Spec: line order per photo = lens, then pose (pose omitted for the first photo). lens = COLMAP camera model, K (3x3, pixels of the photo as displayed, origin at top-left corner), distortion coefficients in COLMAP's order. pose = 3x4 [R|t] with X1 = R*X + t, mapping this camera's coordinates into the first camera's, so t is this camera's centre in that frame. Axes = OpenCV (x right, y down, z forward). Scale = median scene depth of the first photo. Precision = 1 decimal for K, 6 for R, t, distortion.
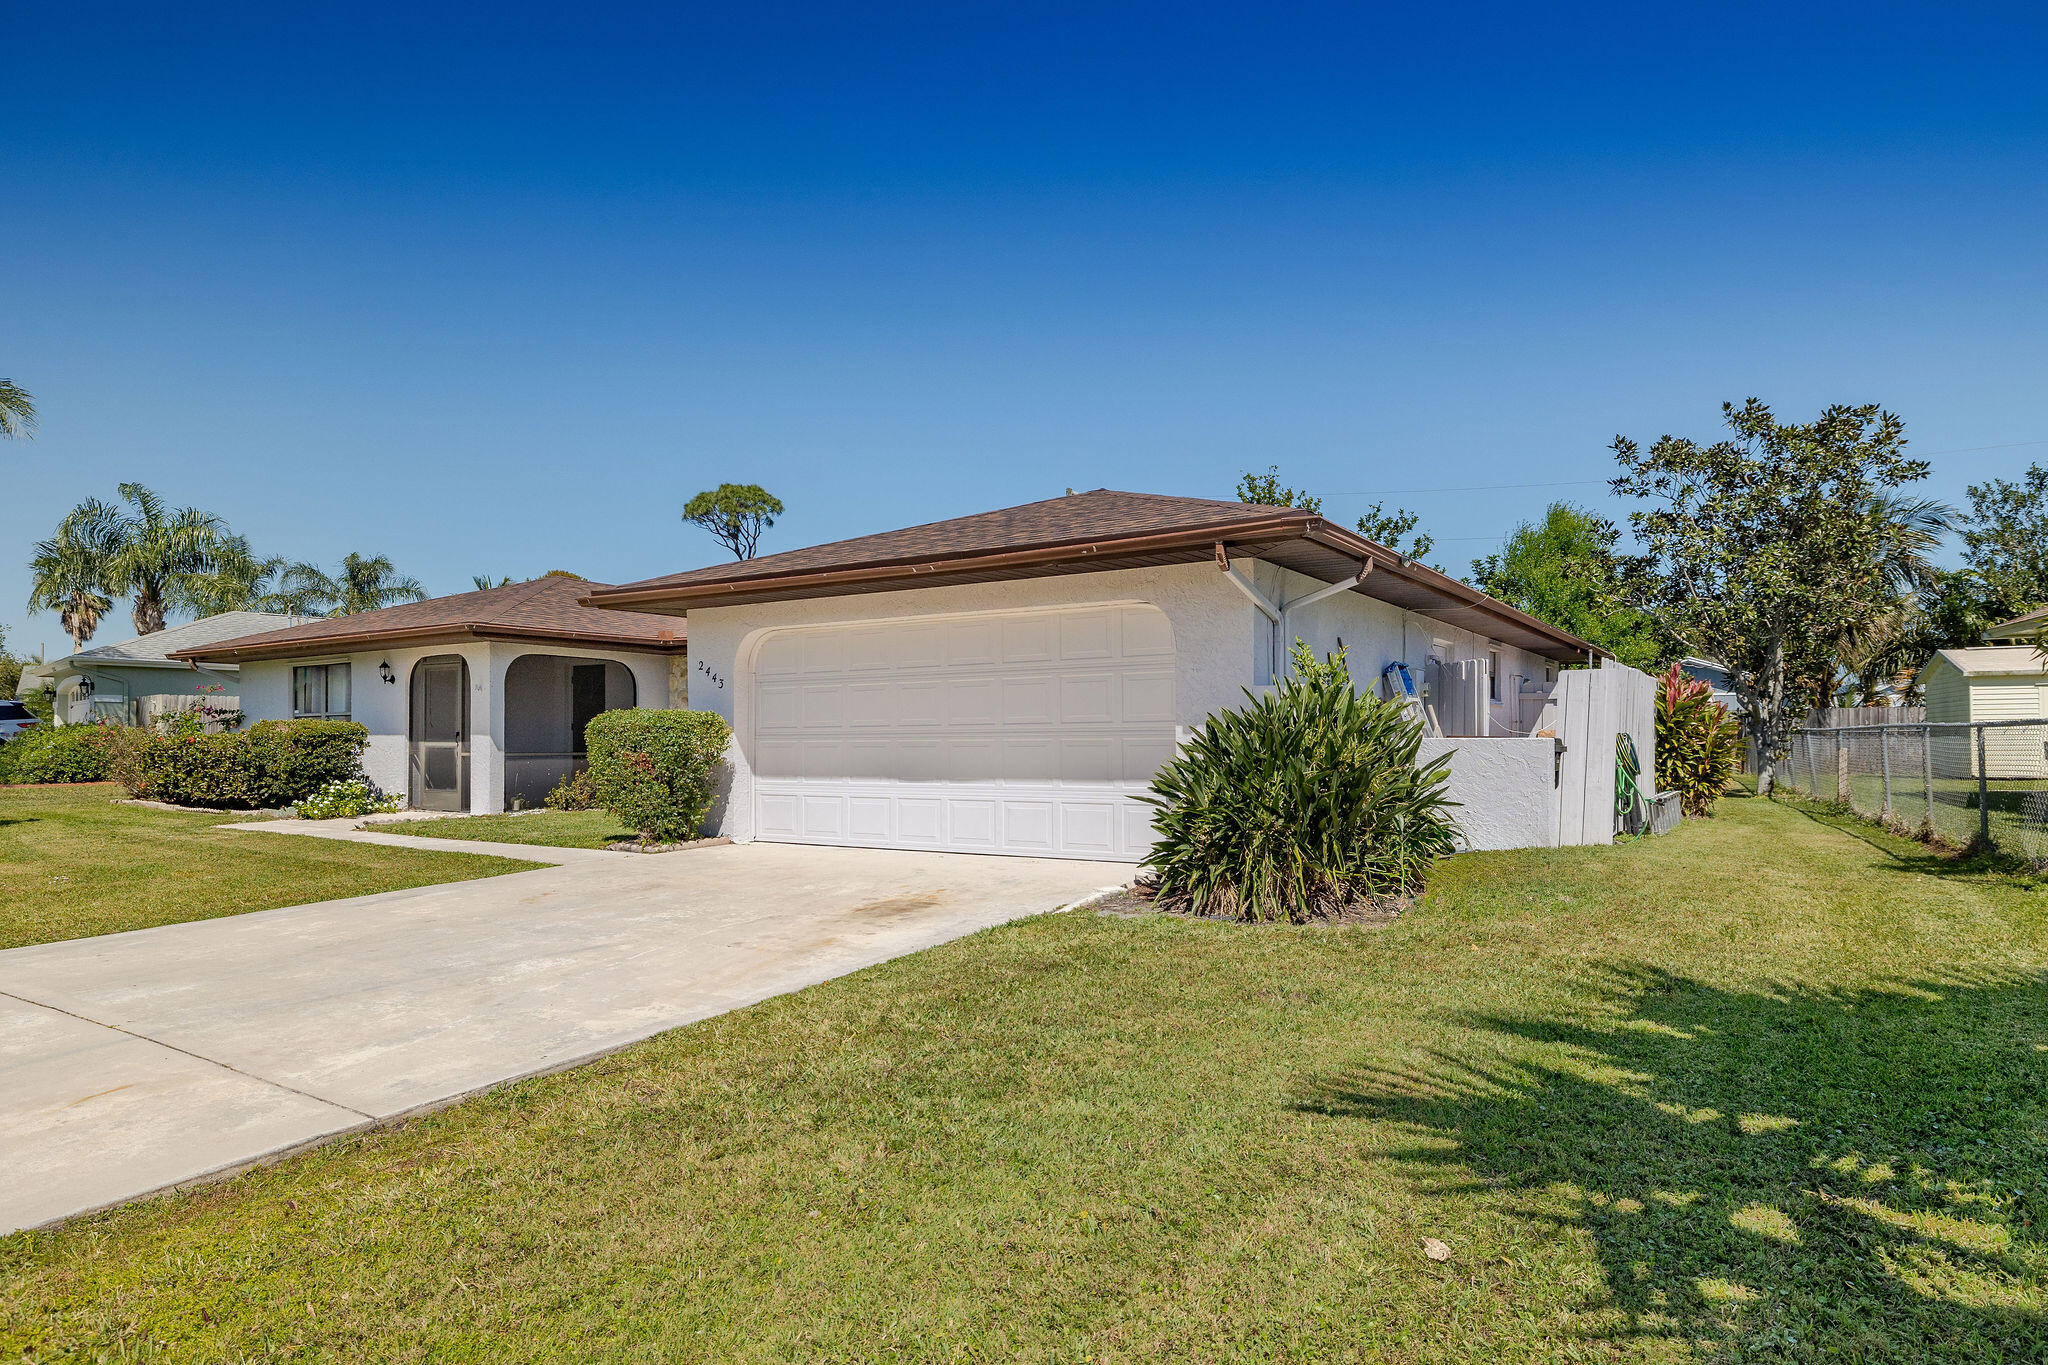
lens RADIAL K [[1211.3, 0, 1019.9], [0, 1211.3, 709.2], [0, 0, 1]] dist [0.033052, -0.040780]
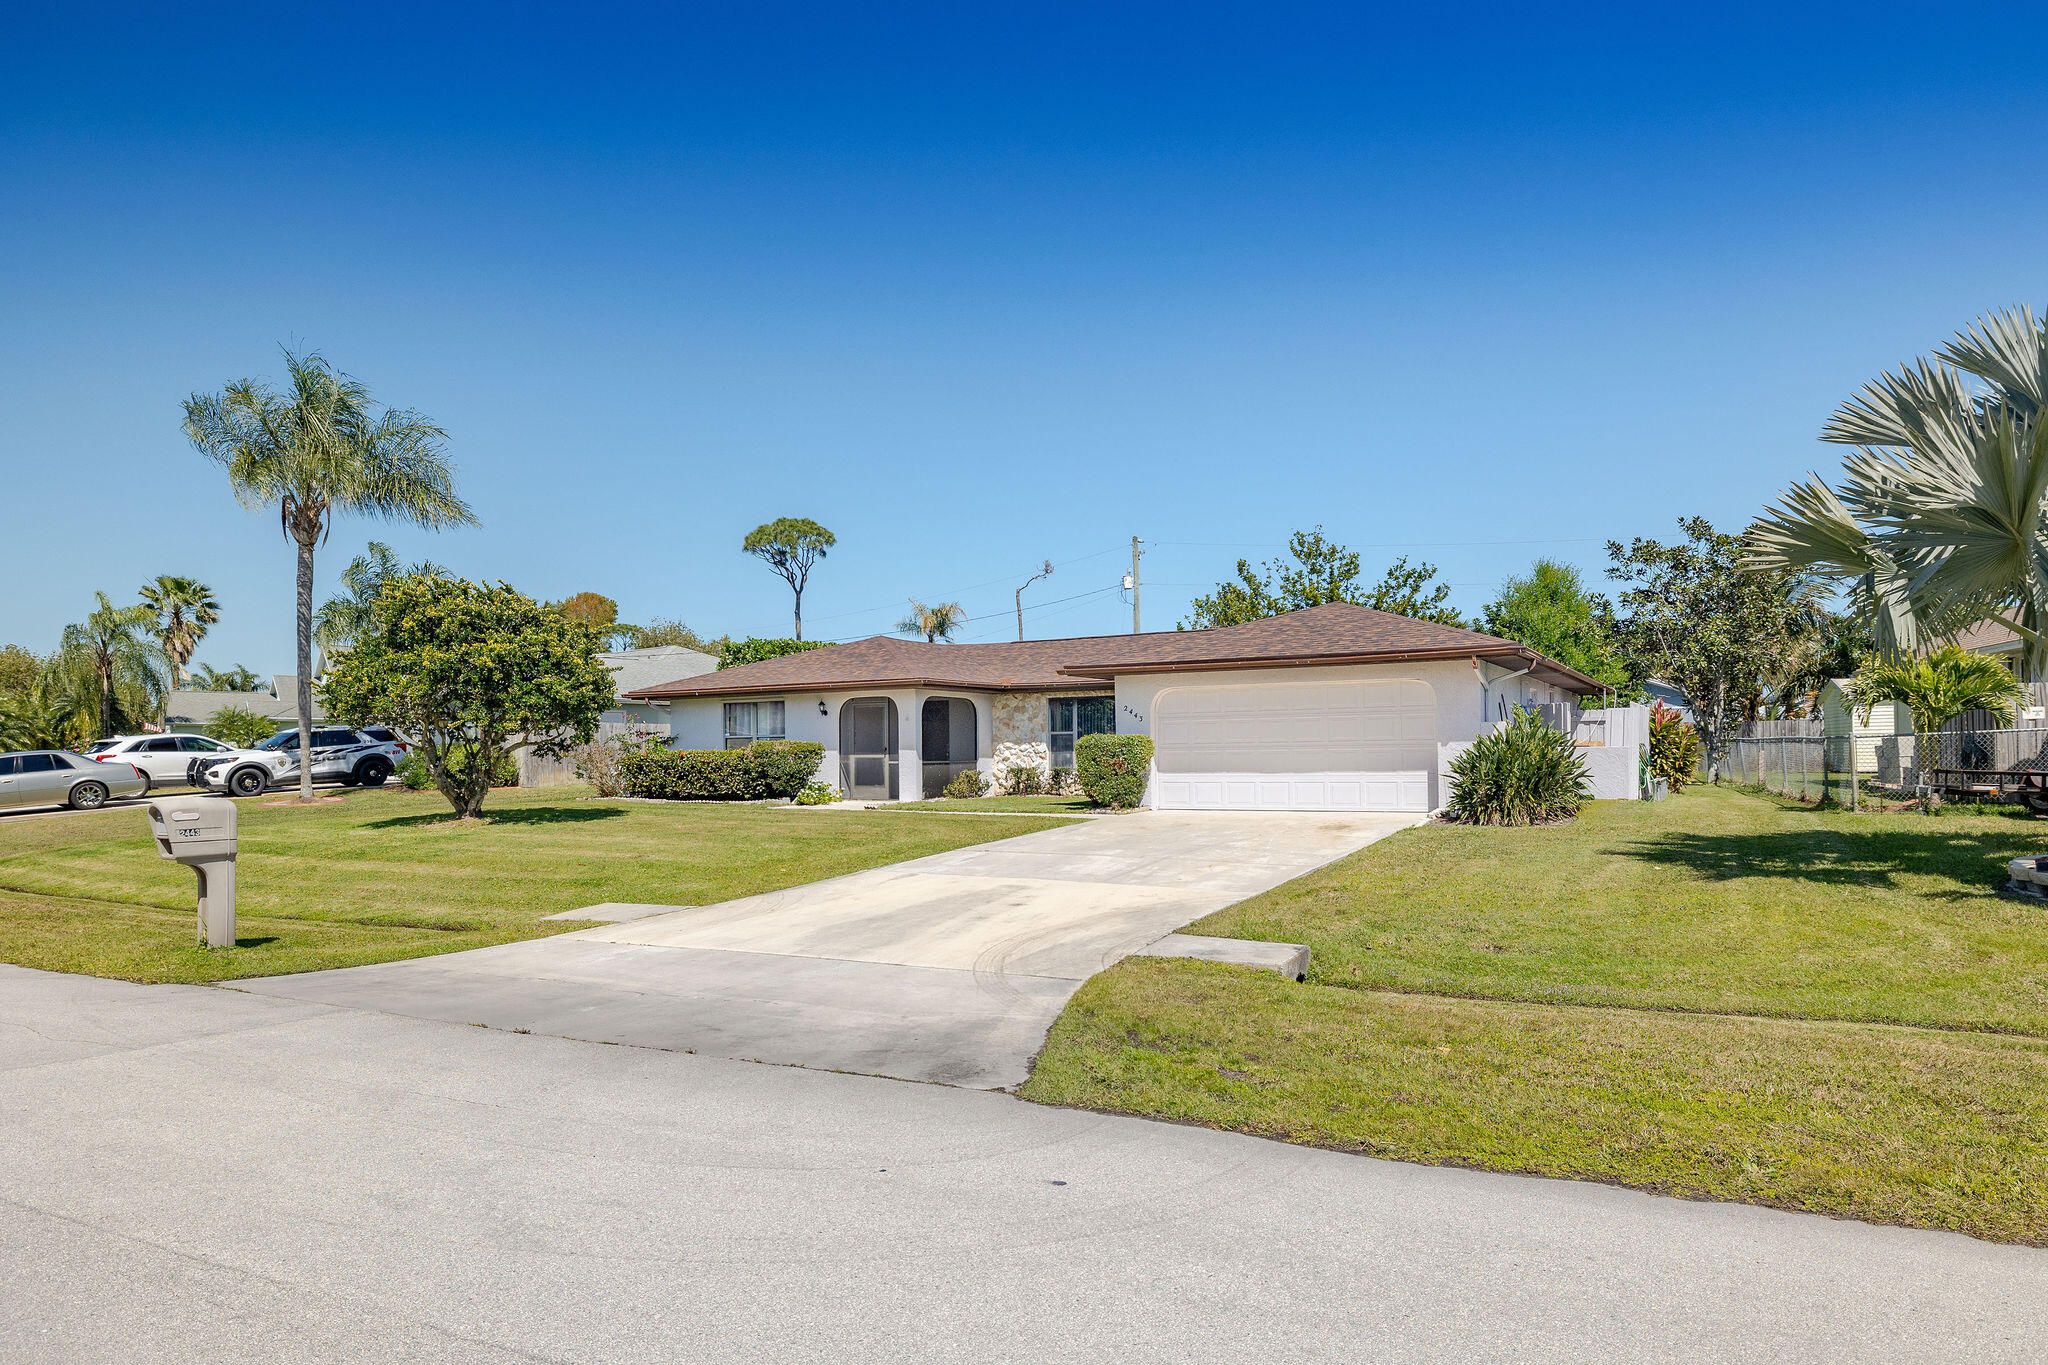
lens RADIAL K [[1263.8, 0, 1024.0], [0, 1263.8, 682.5], [0, 0, 1]] dist [0.000114, 0.000071]
pose [[0.998318, -0.005364, 0.057722, -0.324326], [0.006997, 0.999580, -0.028131, -0.014801], [-0.057546, 0.028488, 0.997936, -0.505018]]
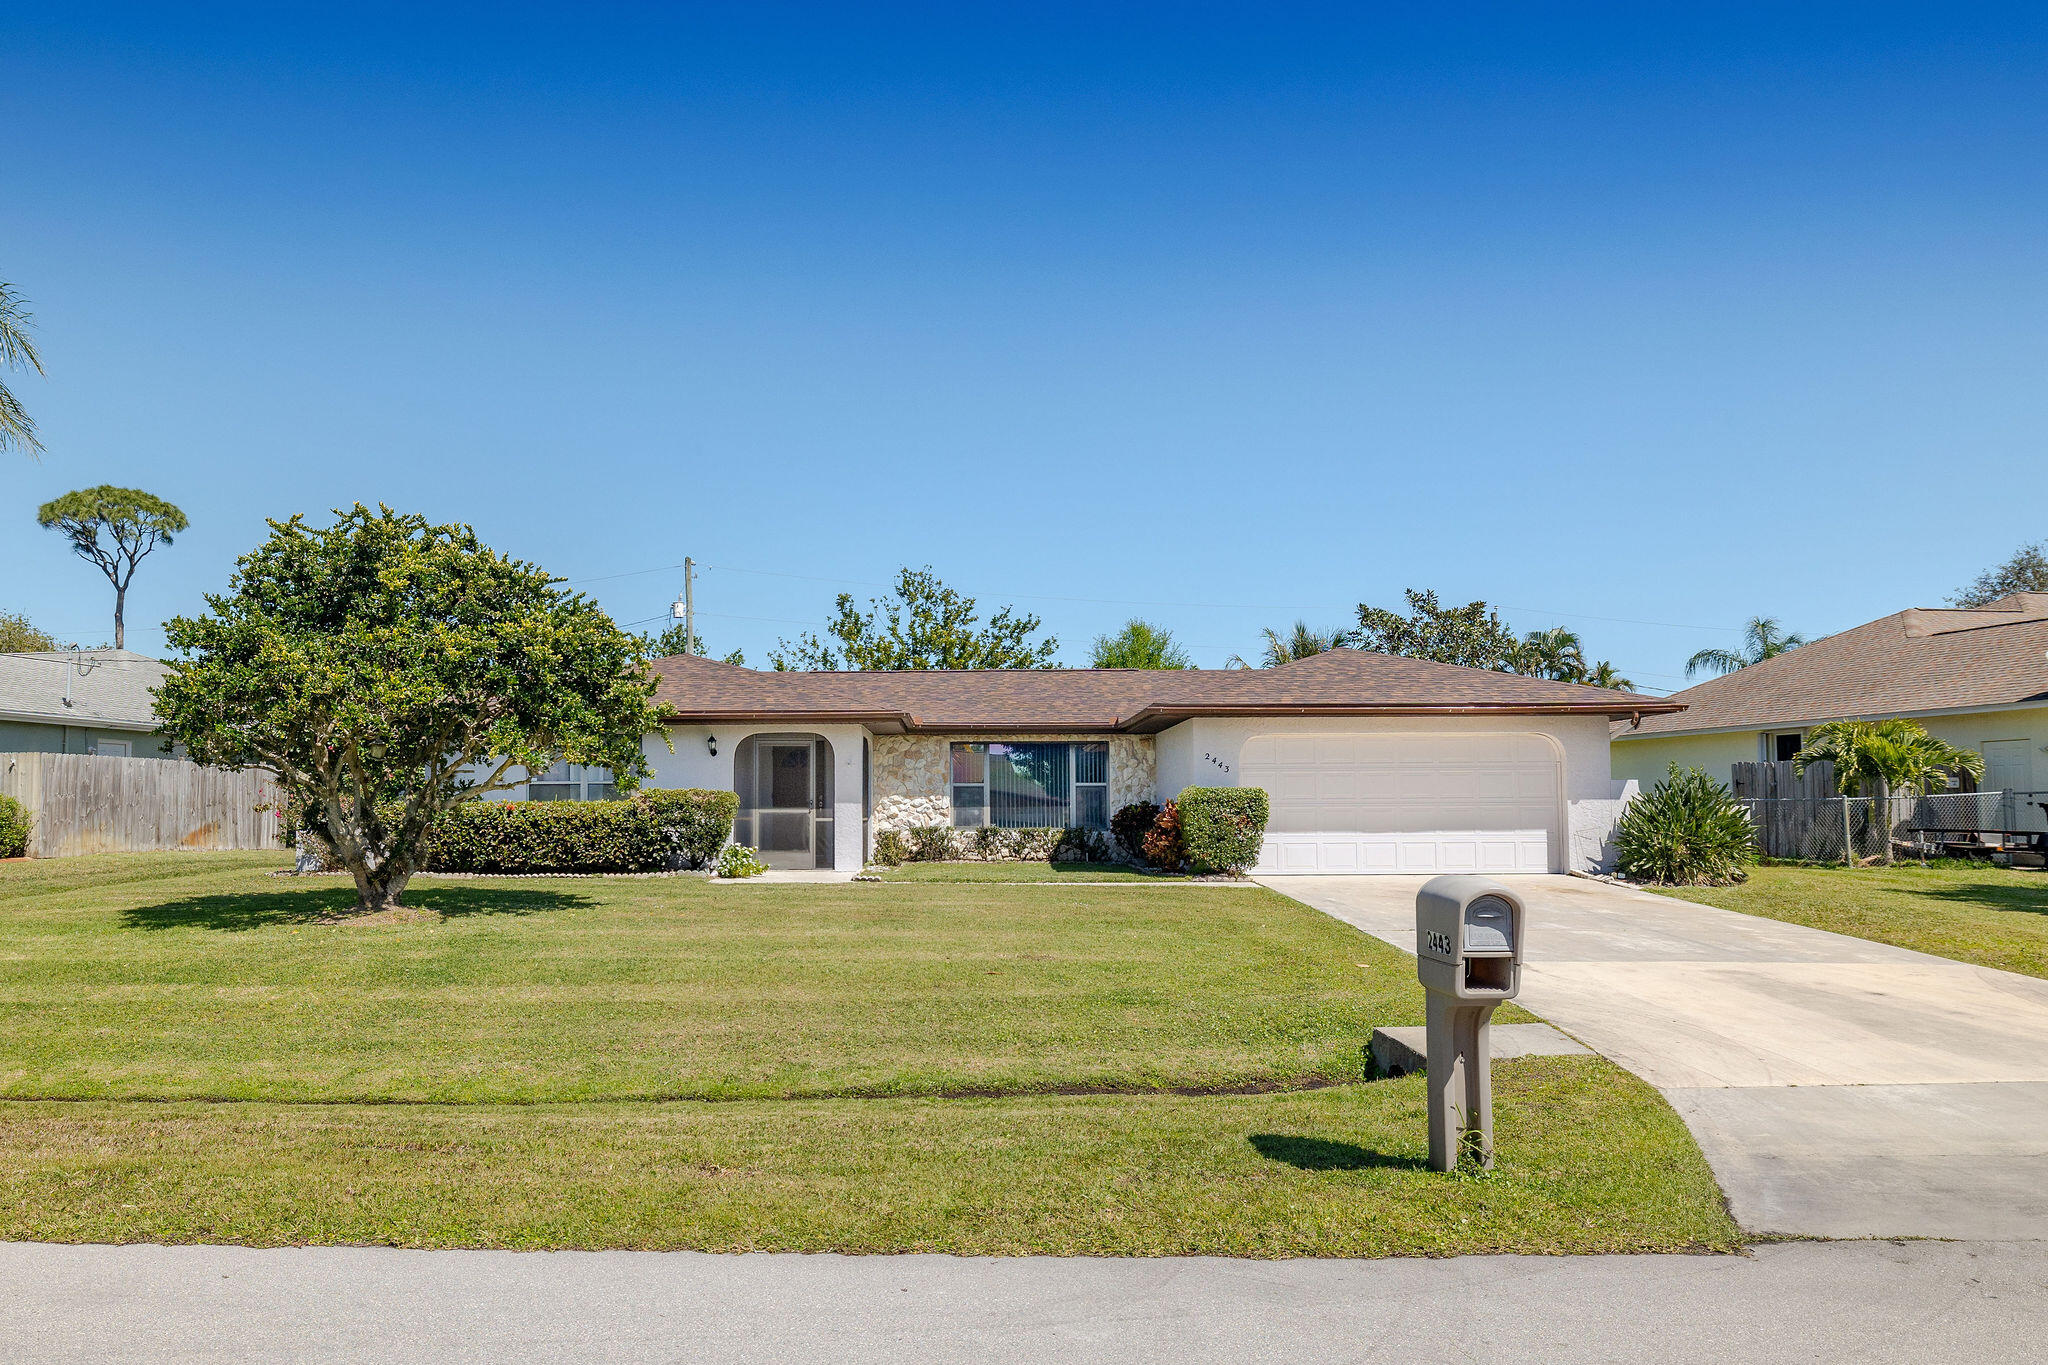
lens RADIAL K [[1358.4, 0, 940.6], [0, 1358.4, 680.4], [0, 0, 1]] dist [0.002987, -0.000219]
pose [[0.840777, 0.050395, 0.539031, -0.908051], [-0.013615, 0.997311, -0.072004, -0.003202], [-0.541211, 0.053201, 0.839202, -0.136542]]
